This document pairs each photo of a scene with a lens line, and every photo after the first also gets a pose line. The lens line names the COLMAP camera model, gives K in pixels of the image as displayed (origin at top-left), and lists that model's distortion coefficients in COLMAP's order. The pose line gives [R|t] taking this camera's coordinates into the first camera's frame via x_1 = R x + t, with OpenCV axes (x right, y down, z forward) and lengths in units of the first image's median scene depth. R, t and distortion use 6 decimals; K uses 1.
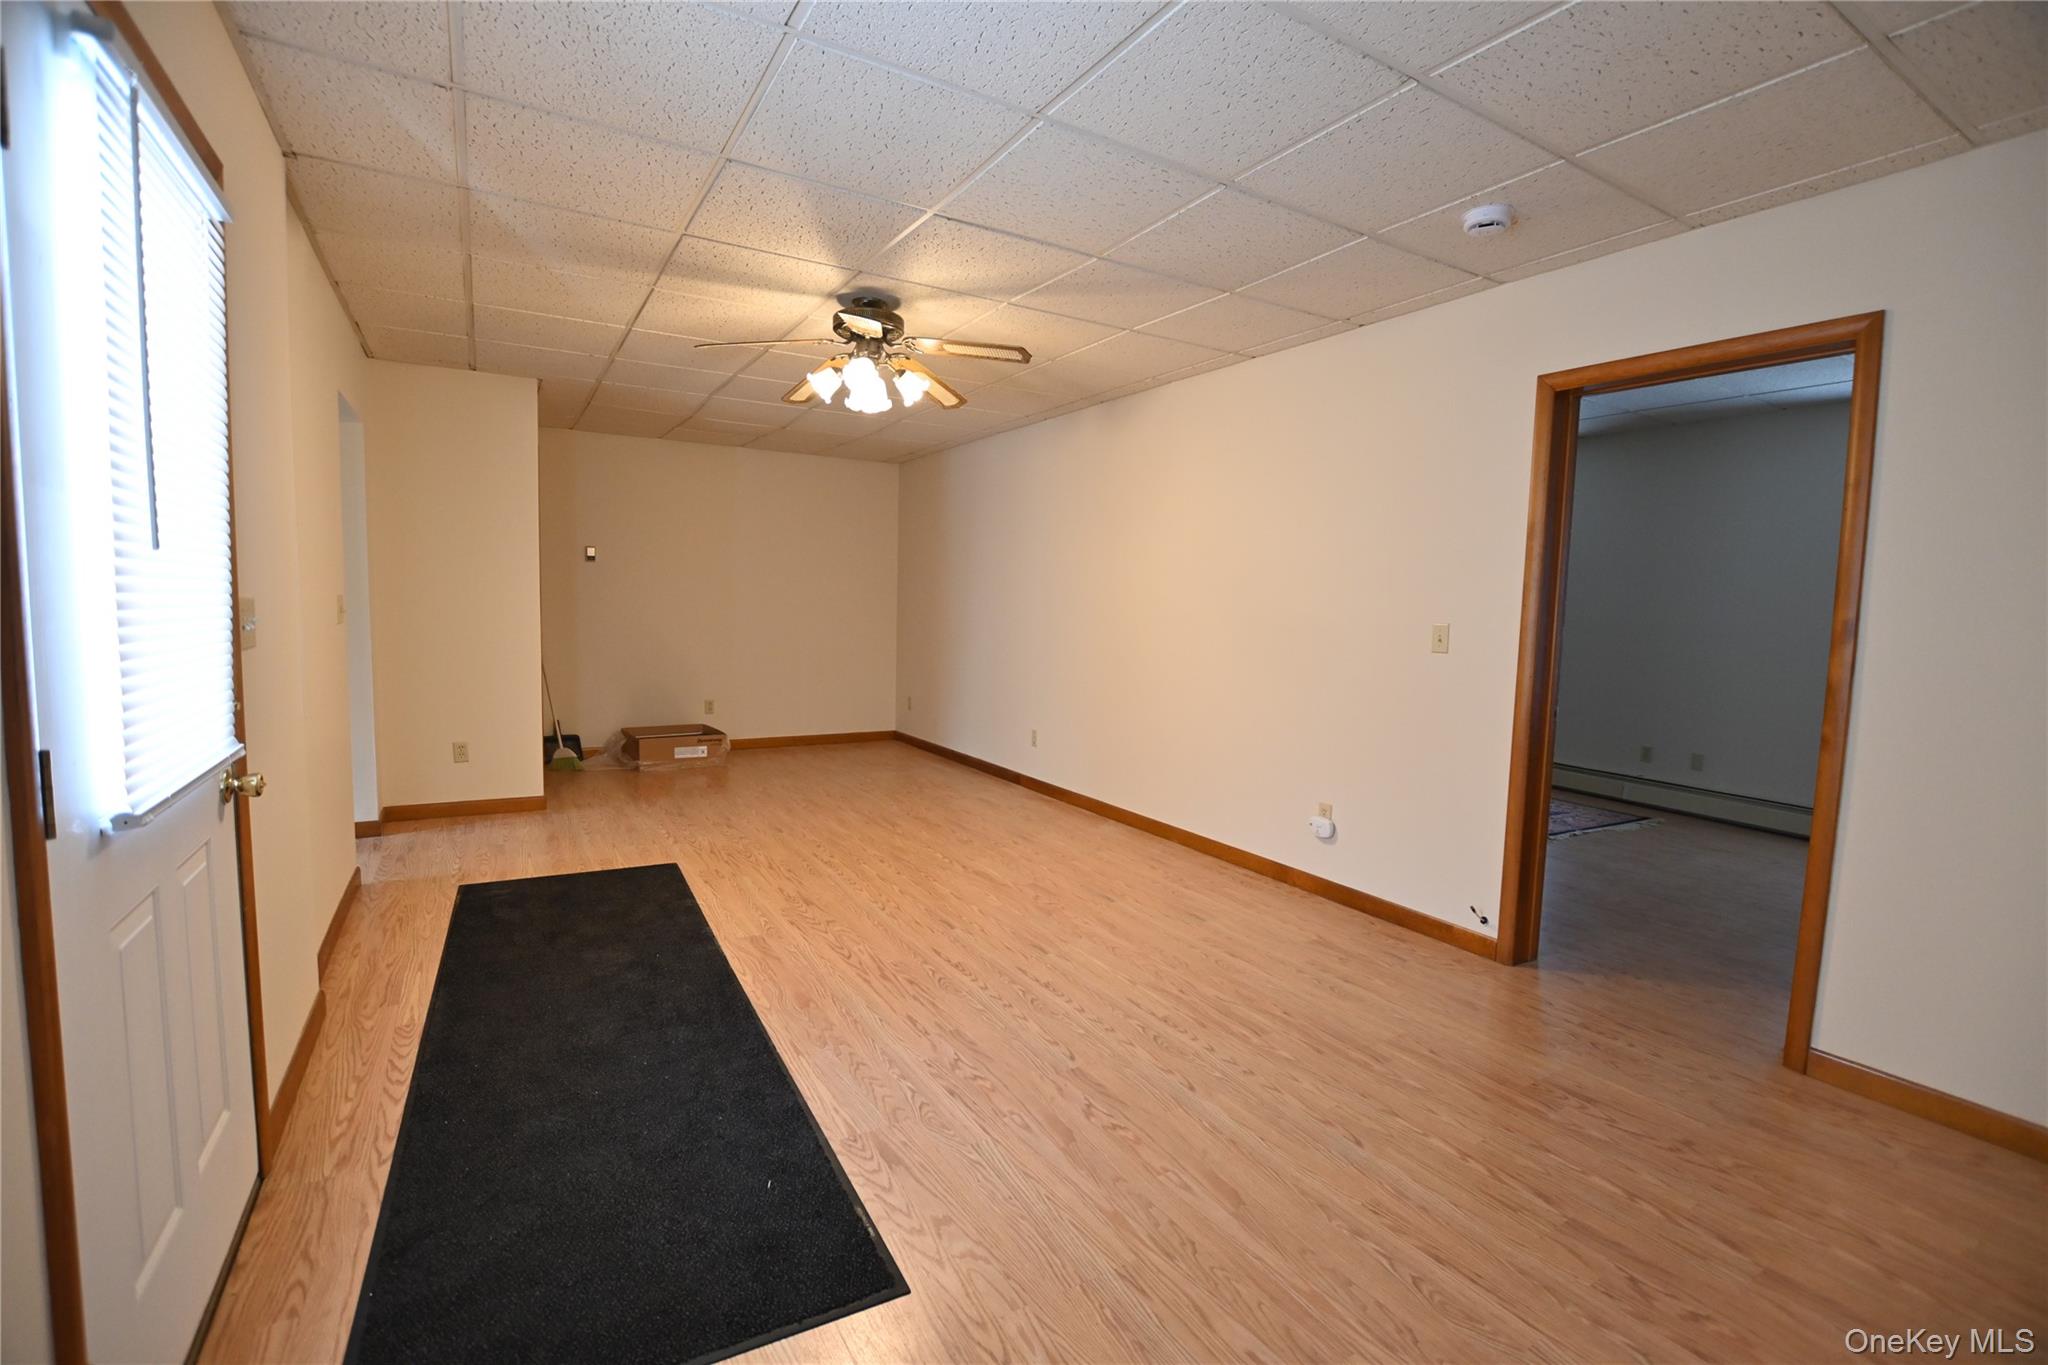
lens RADIAL K [[902.0, 0, 1019.8], [0, 902.0, 673.6], [0, 0, 1]] dist [-0.030788, 0.000268]
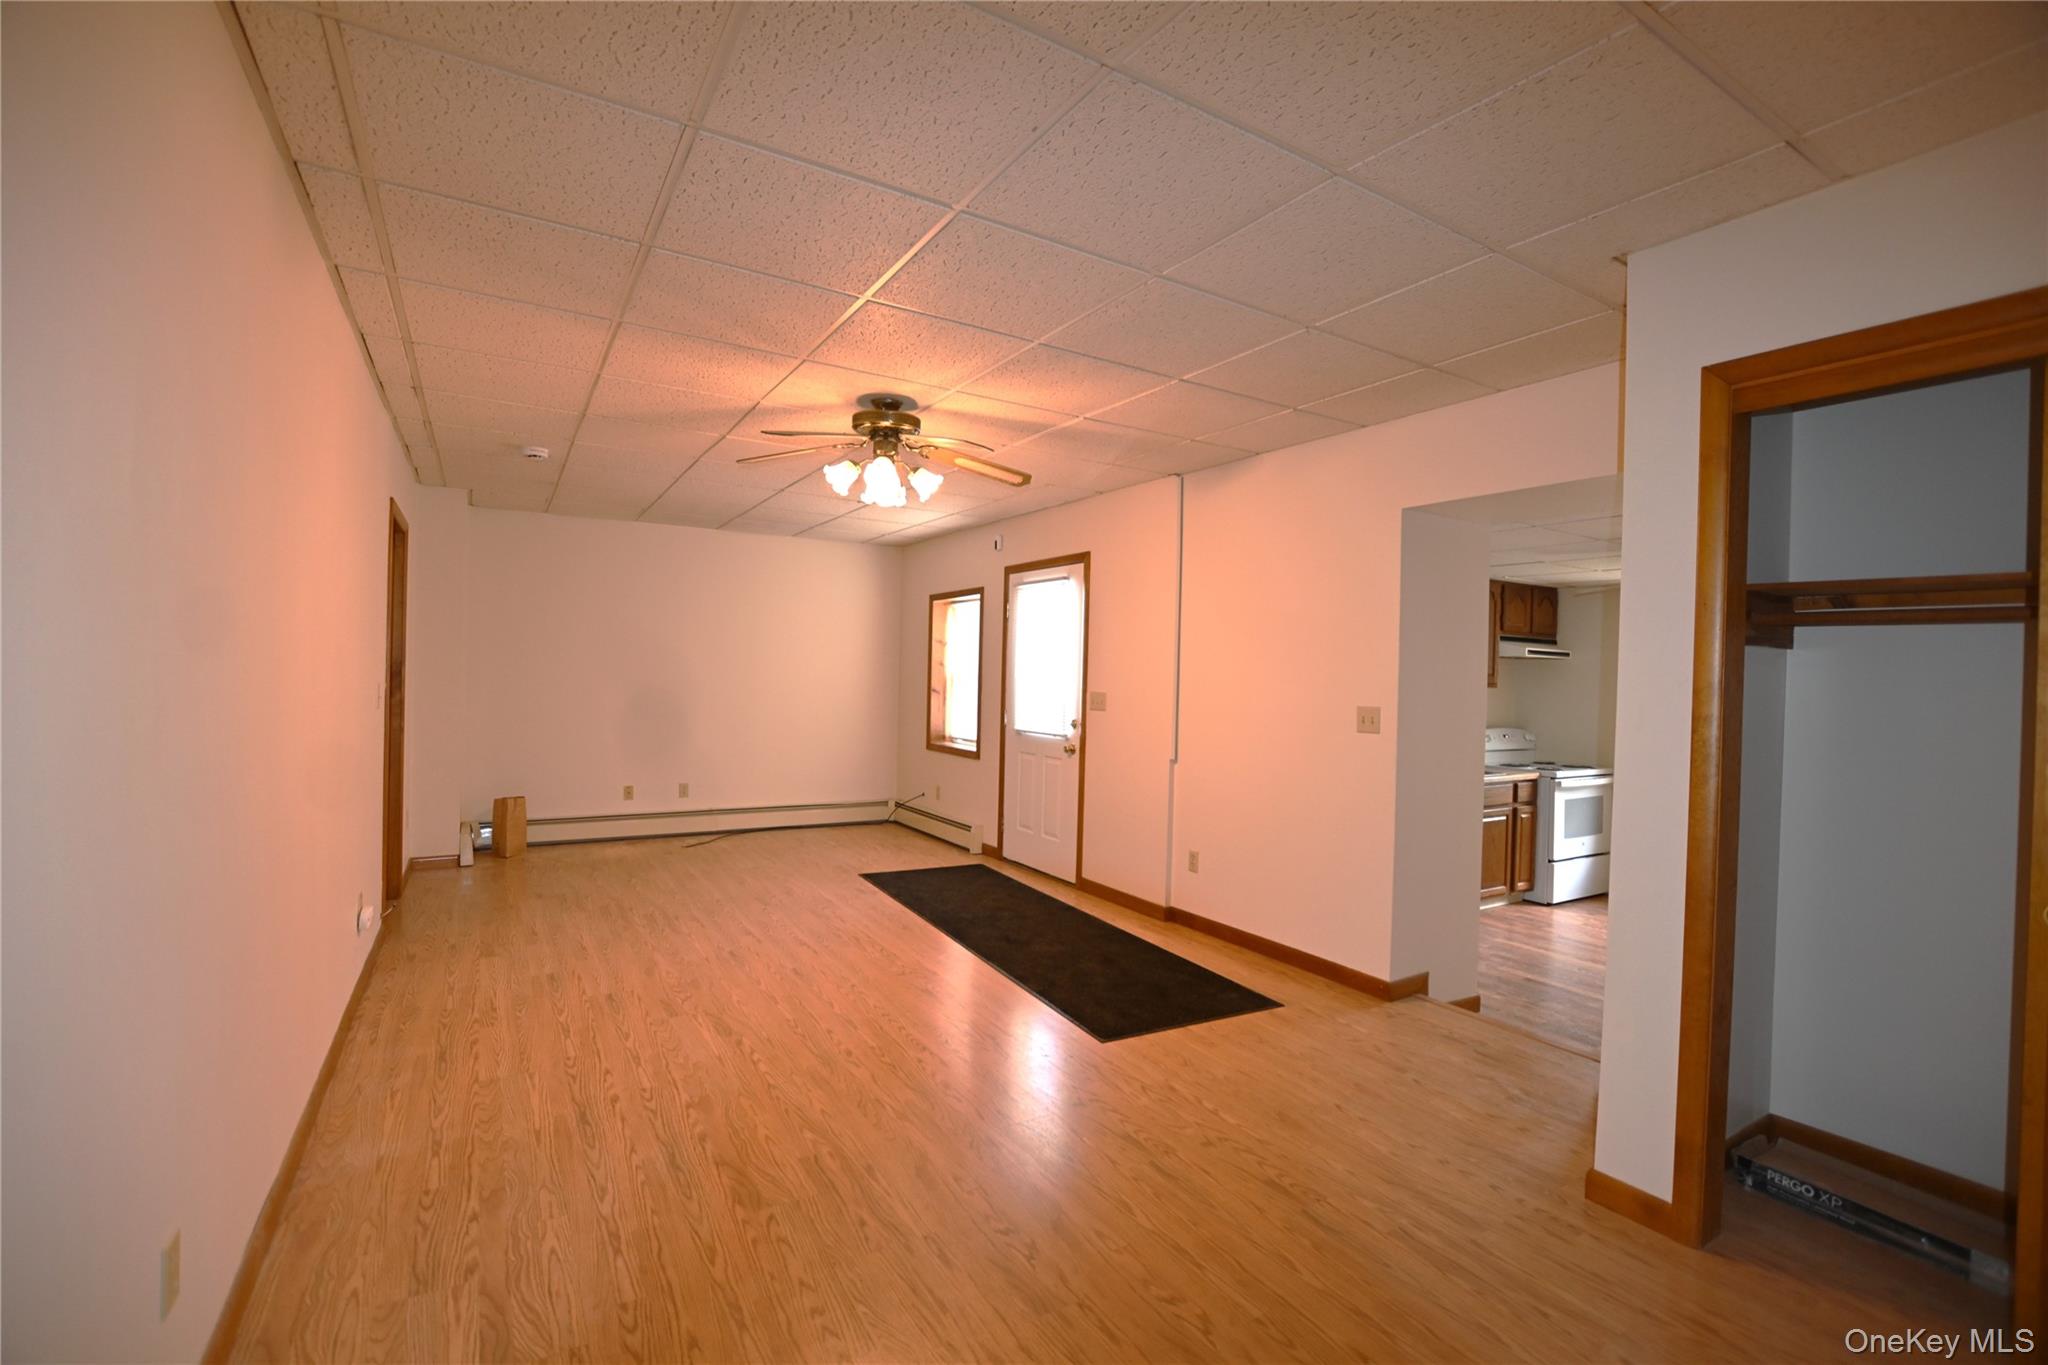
lens RADIAL K [[898.6, 0, 1016.3], [0, 898.6, 679.2], [0, 0, 1]] dist [-0.029027, 0.000148]
pose [[-0.998749, -0.049965, 0.002144, -0.344495], [-0.049607, 0.995206, 0.084291, -0.196244], [-0.006345, 0.084080, -0.996439, 2.120496]]
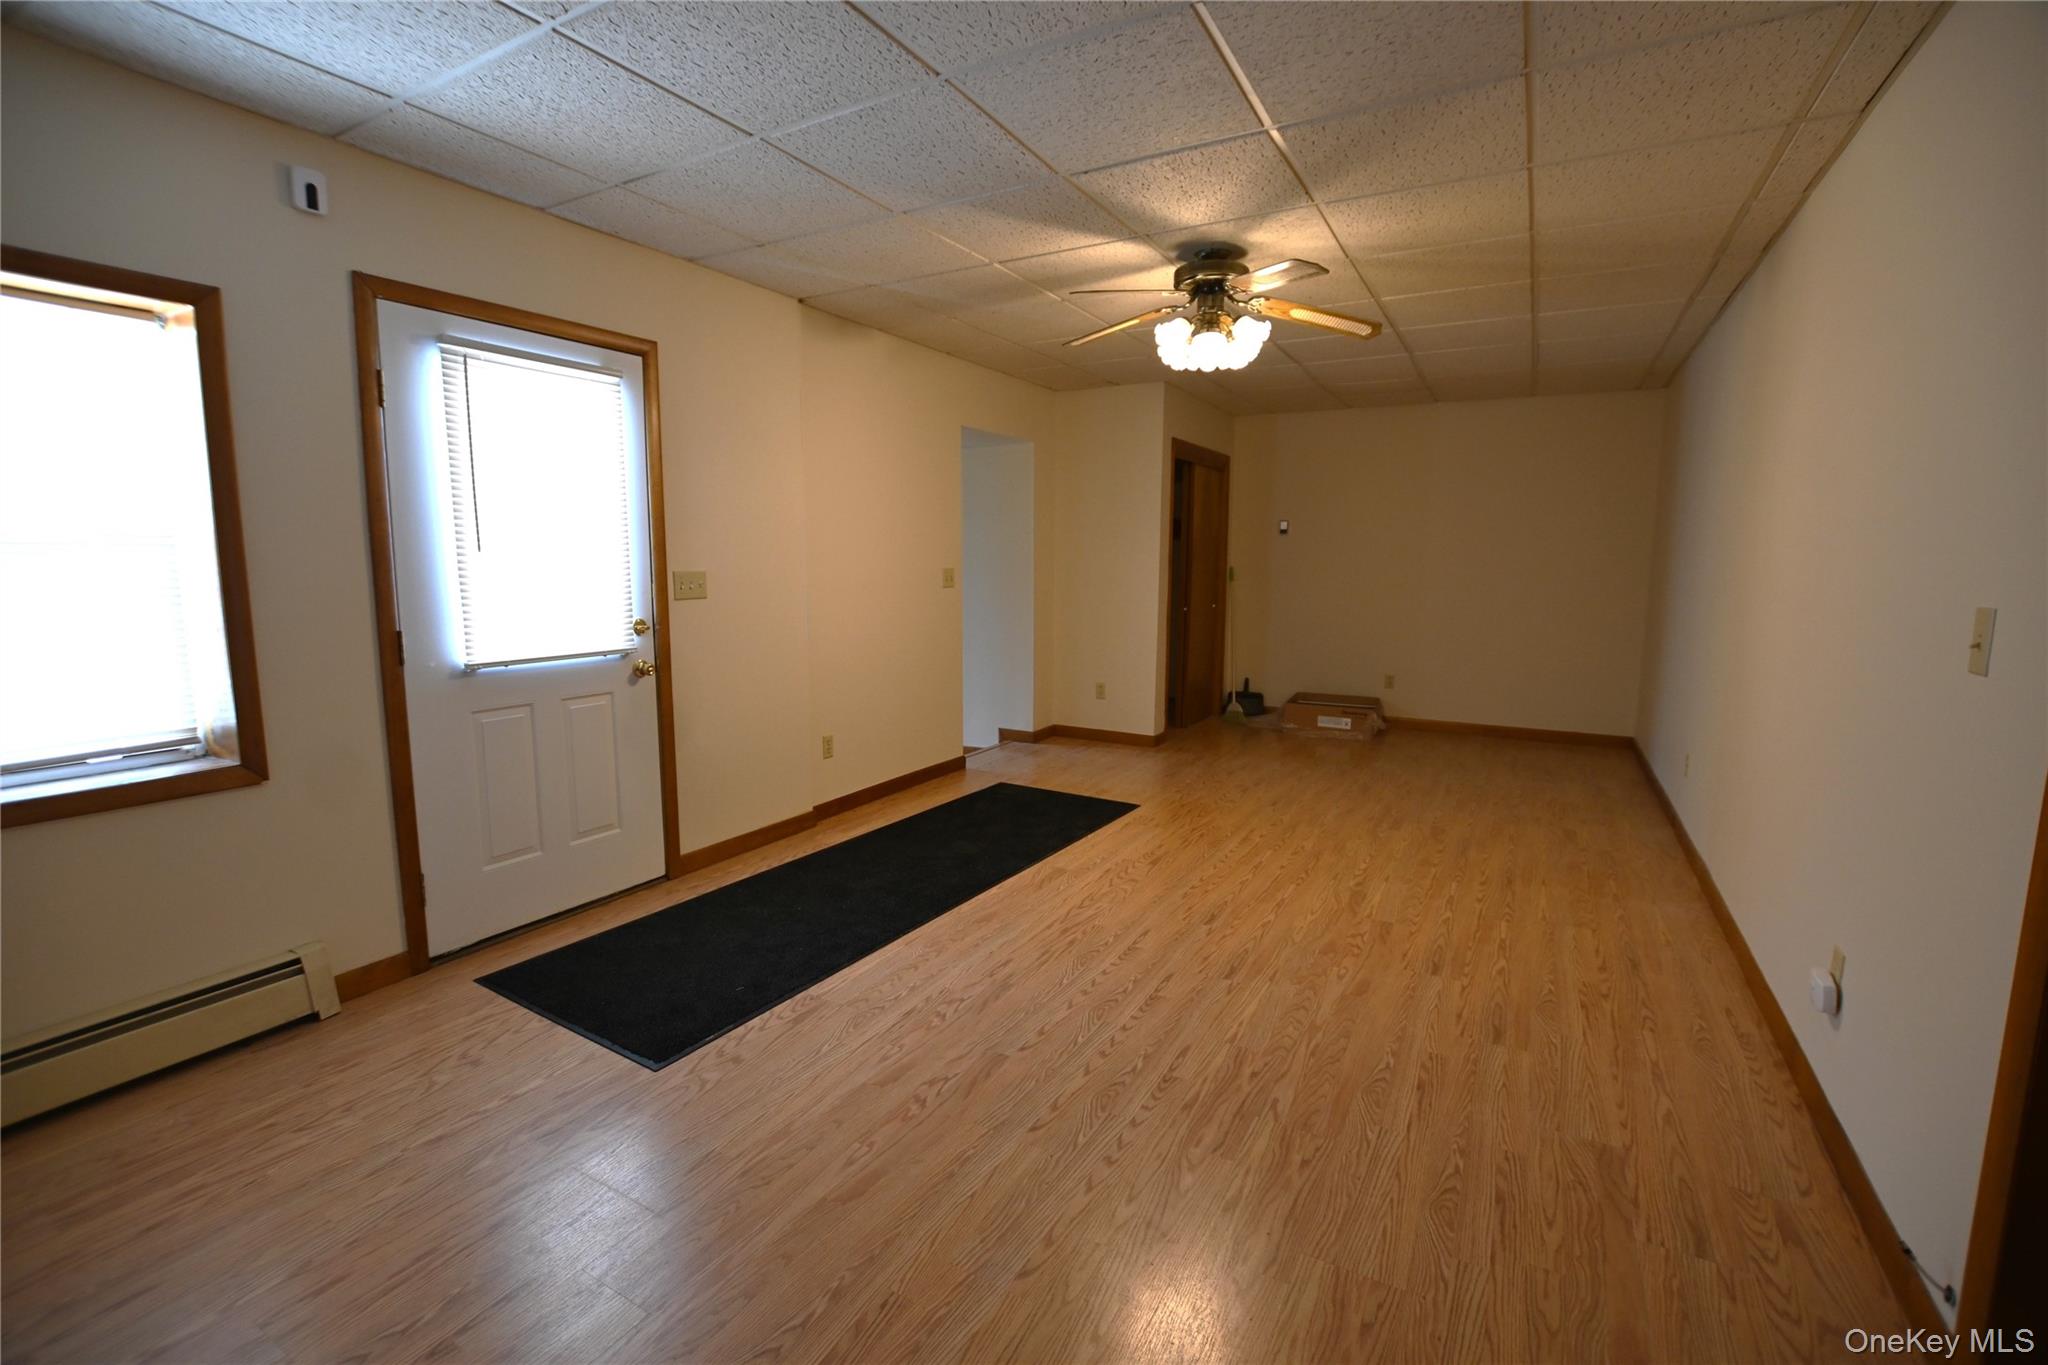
lens RADIAL K [[898.6, 0, 1016.3], [0, 898.6, 679.2], [0, 0, 1]] dist [-0.029027, 0.000148]
pose [[0.486029, 0.094853, -0.868780, 0.612843], [-0.061383, 0.995343, 0.074331, -0.024562], [0.871784, 0.017201, 0.489588, 0.377103]]
